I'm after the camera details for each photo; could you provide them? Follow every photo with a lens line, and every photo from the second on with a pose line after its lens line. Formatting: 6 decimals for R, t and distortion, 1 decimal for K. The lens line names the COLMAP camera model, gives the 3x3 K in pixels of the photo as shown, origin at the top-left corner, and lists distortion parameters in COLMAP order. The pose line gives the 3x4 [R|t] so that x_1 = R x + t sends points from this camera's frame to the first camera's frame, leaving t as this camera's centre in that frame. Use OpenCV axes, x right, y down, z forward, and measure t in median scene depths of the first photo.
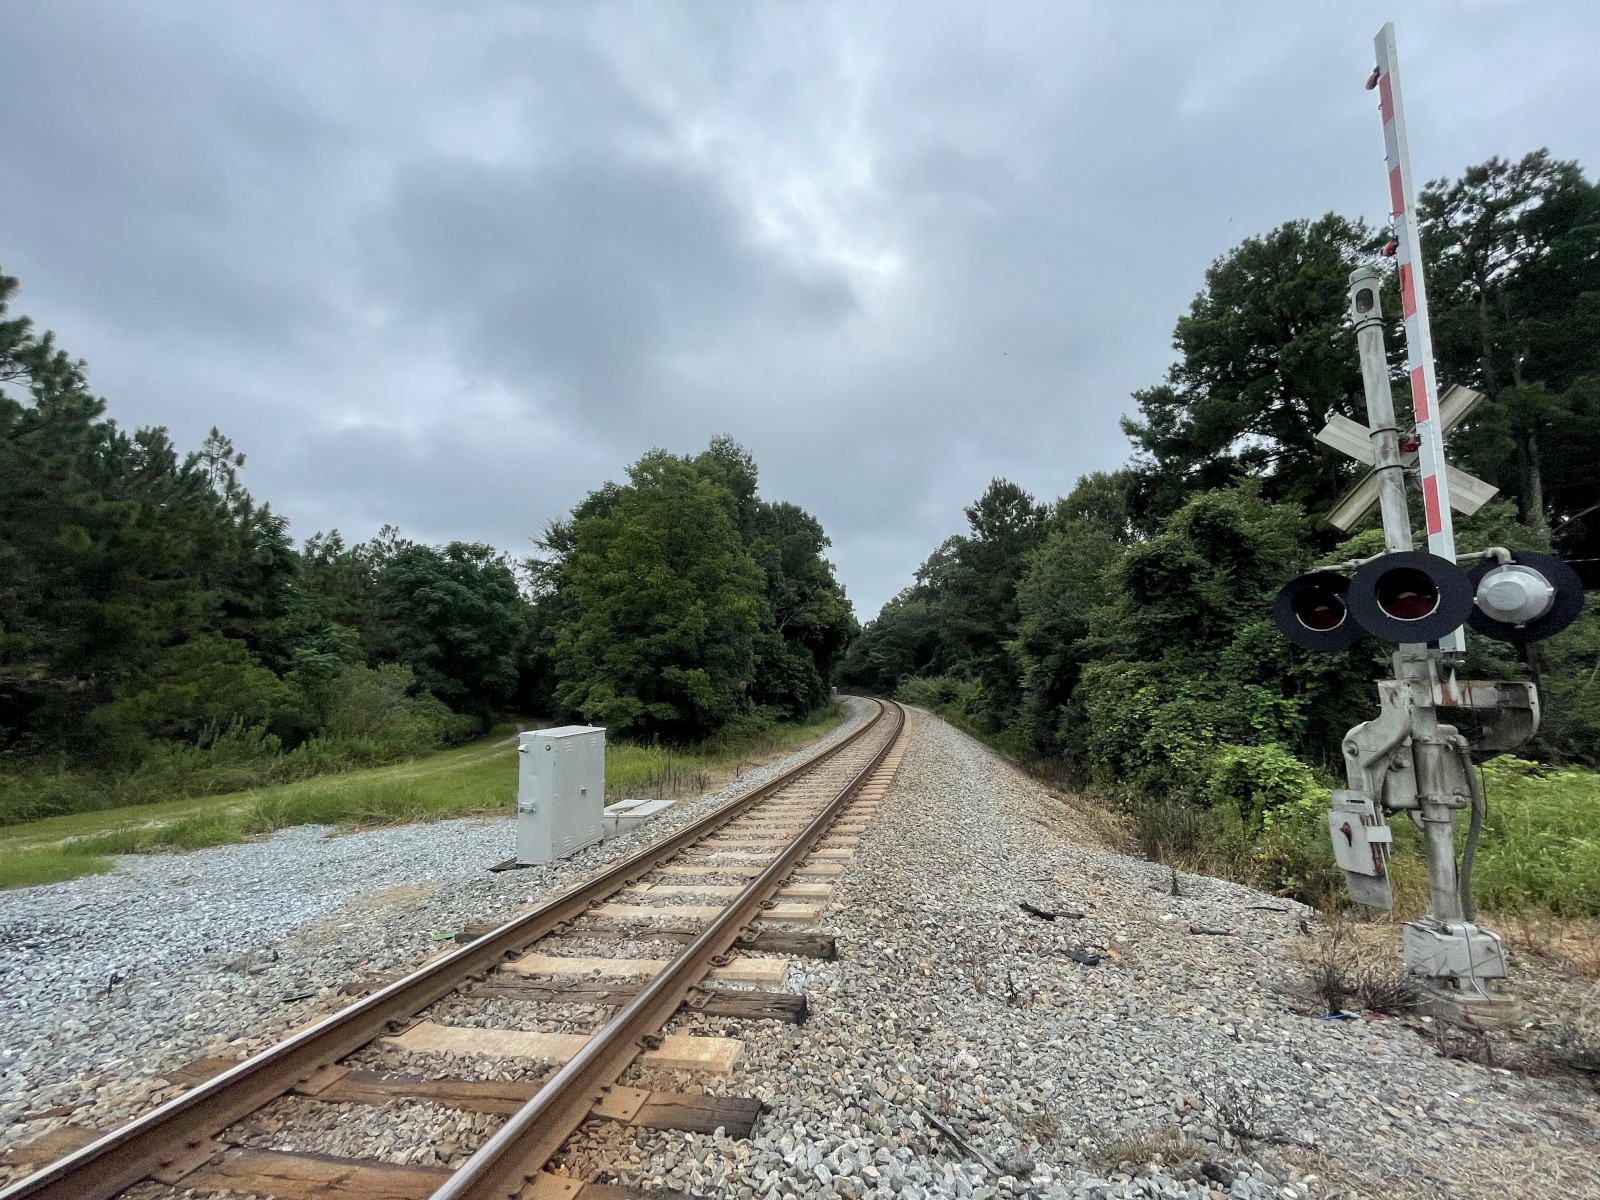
lens RADIAL K [[654.1, 0, 802.7], [0, 654.1, 597.8], [0, 0, 1]] dist [0.003347, -0.000006]
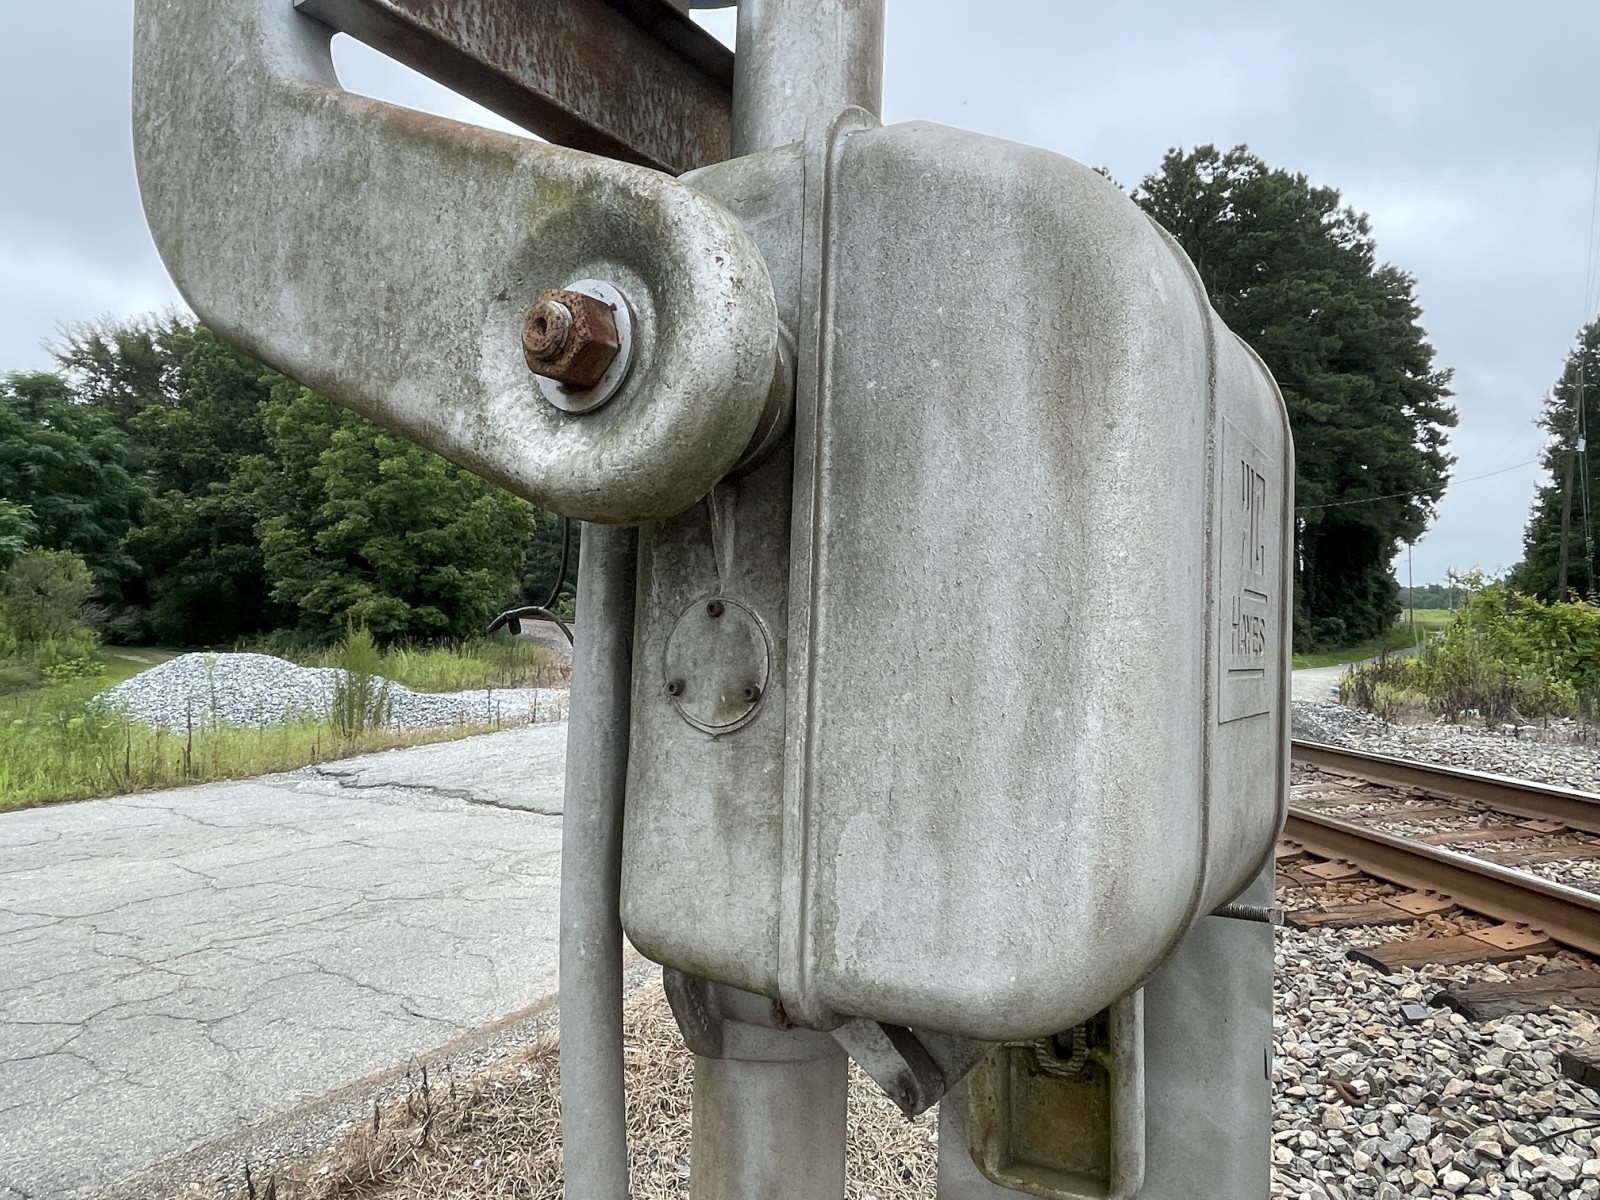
lens RADIAL K [[1084.0, 0, 833.0], [0, 1084.0, 598.5], [0, 0, 1]] dist [-0.006798, 0.004892]
pose [[0.907436, 0.021617, 0.419633, -0.335982], [-0.074546, 0.991116, 0.110146, -0.053181], [-0.413524, -0.131232, 0.900986, -0.558908]]
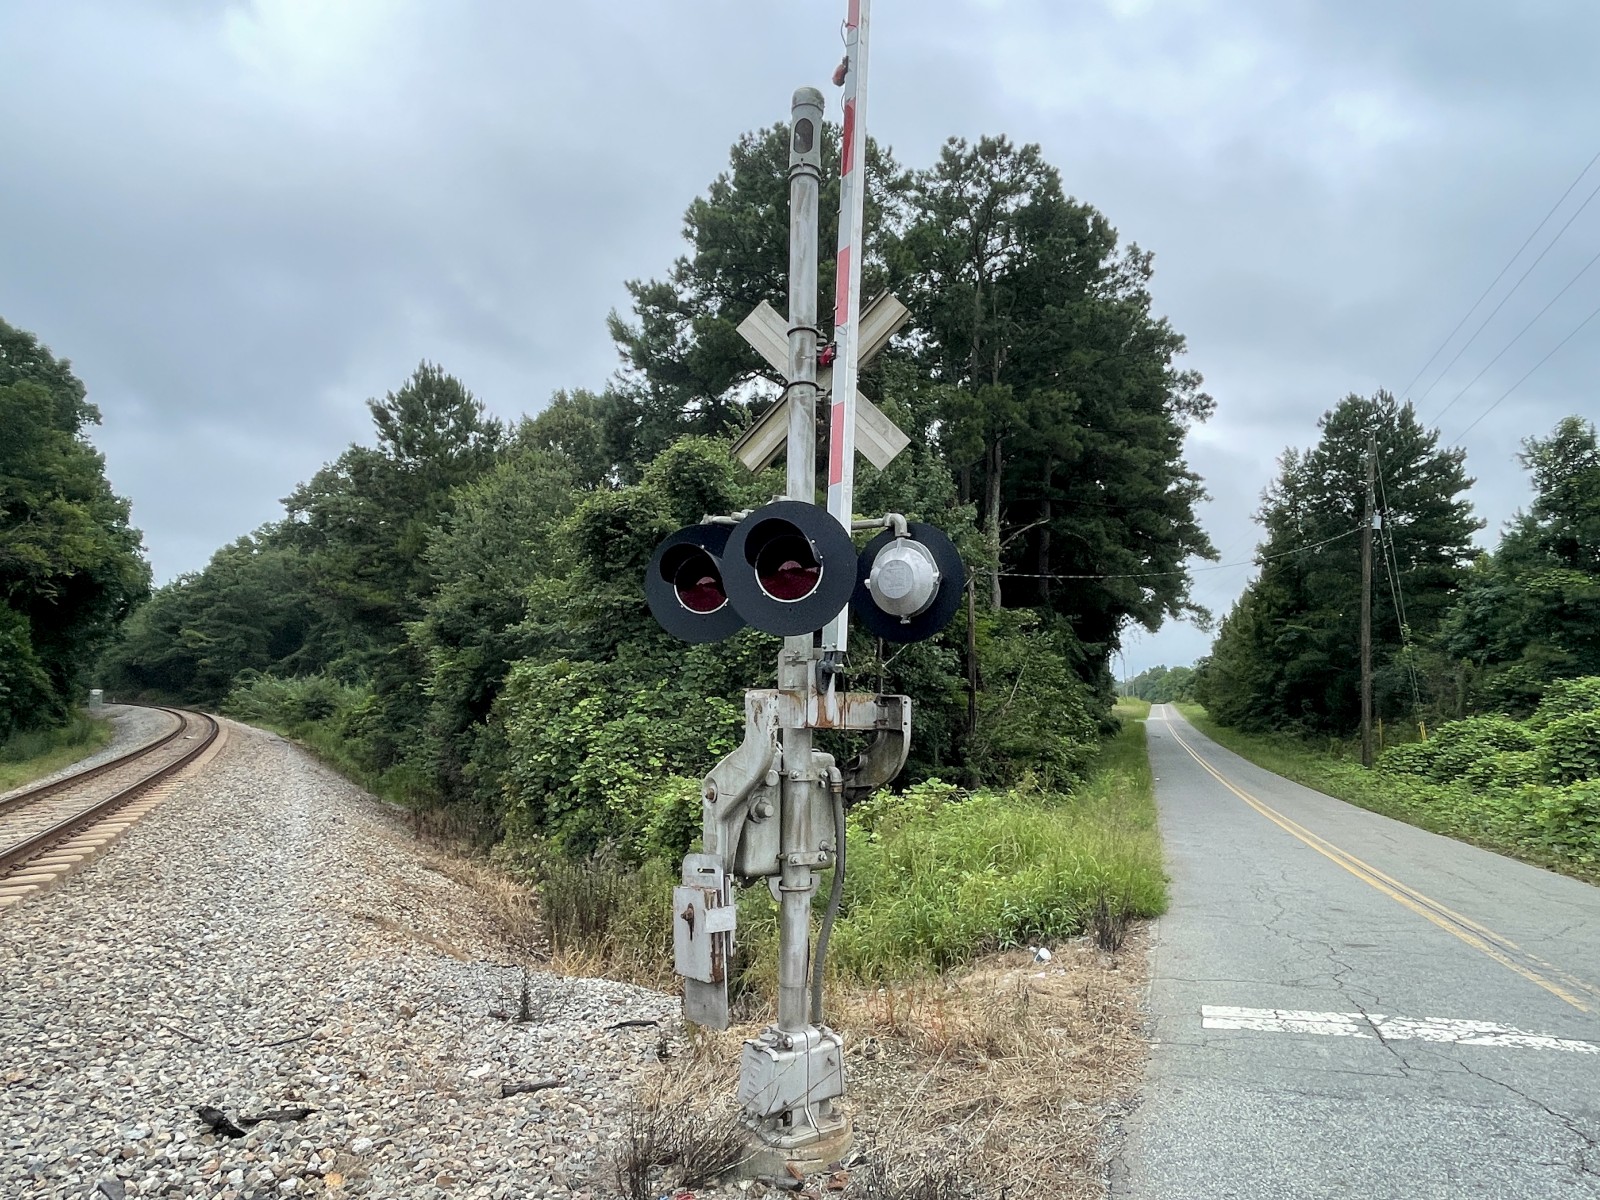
lens RADIAL K [[984.4, 0, 806.9], [0, 984.4, 595.3], [0, 0, 1]] dist [0.017190, -0.003267]
pose [[0.789354, 0.080819, 0.608595, 0.047162], [-0.101524, 0.994833, -0.000432, 0.003821], [-0.605485, -0.061446, 0.793481, 0.026510]]
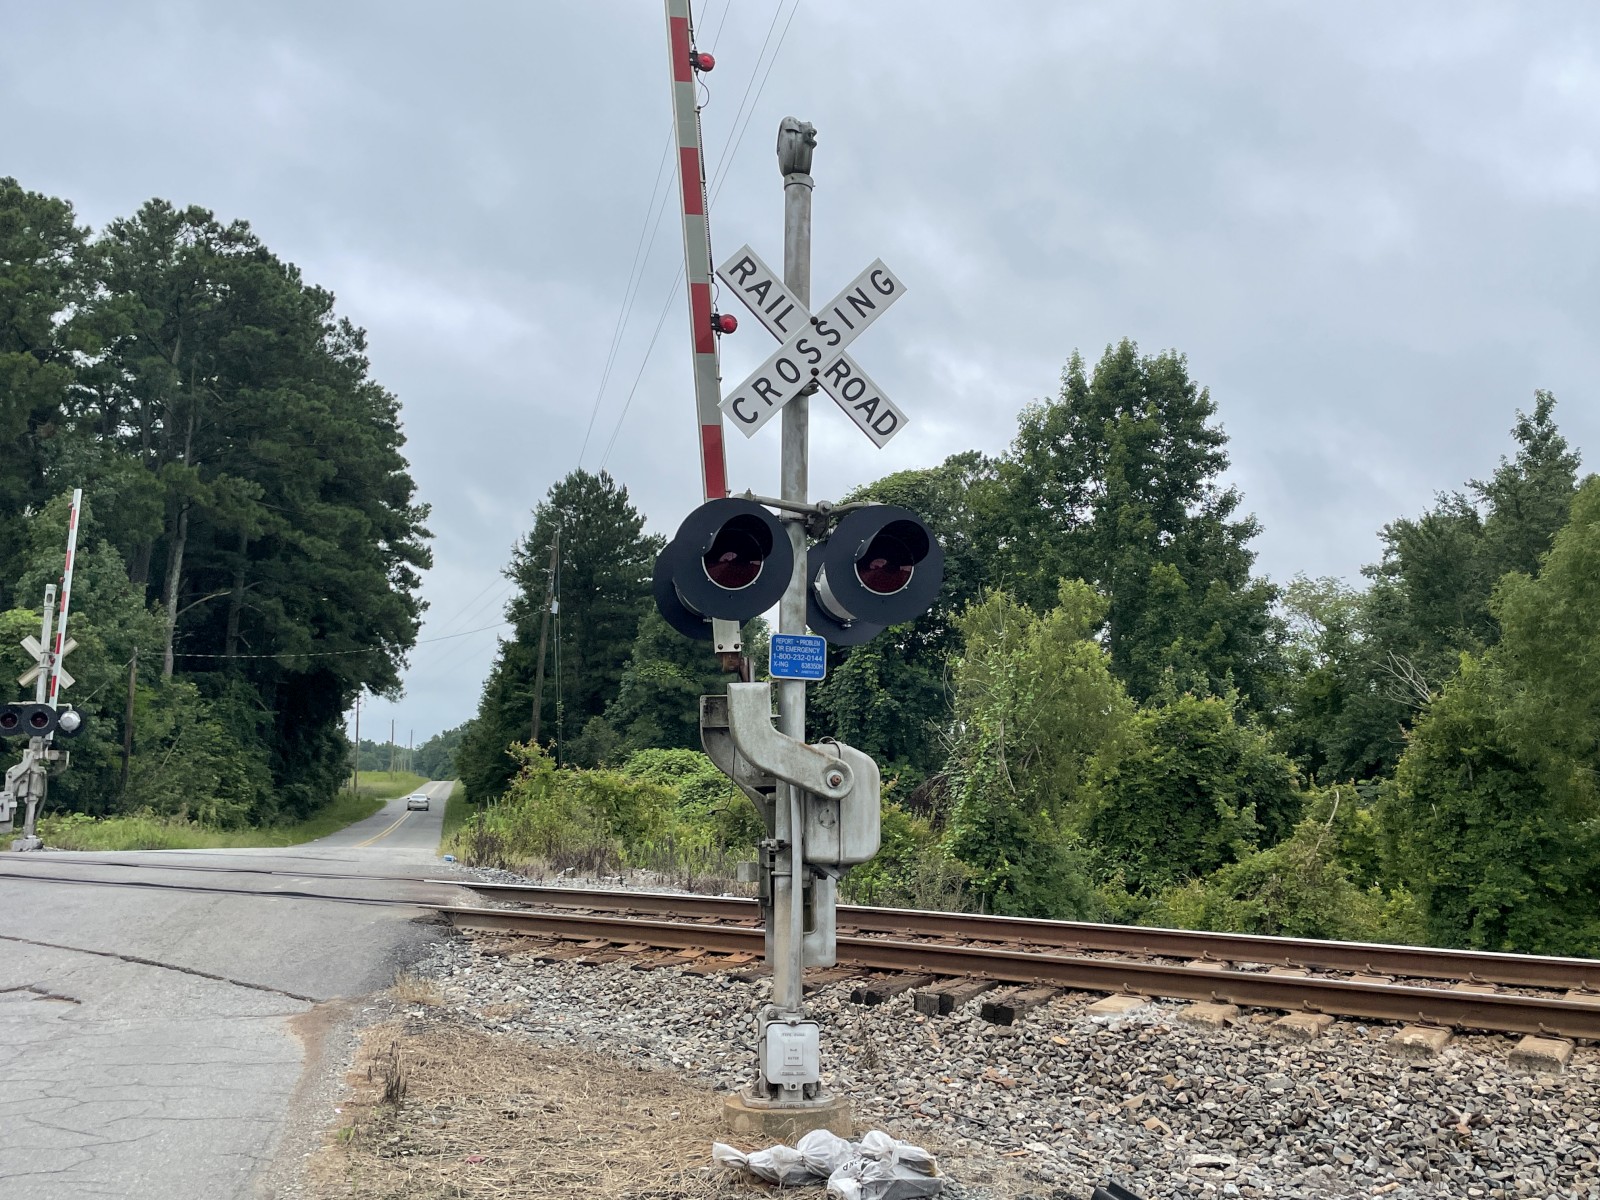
lens RADIAL K [[1413.3, 0, 809.9], [0, 1413.3, 584.5], [0, 0, 1]] dist [0.085248, -0.117013]
pose [[0.321844, 0.143327, 0.935881, -0.575335], [-0.144218, 0.984362, -0.101156, -0.063802], [-0.935744, -0.102414, 0.337482, -0.613388]]
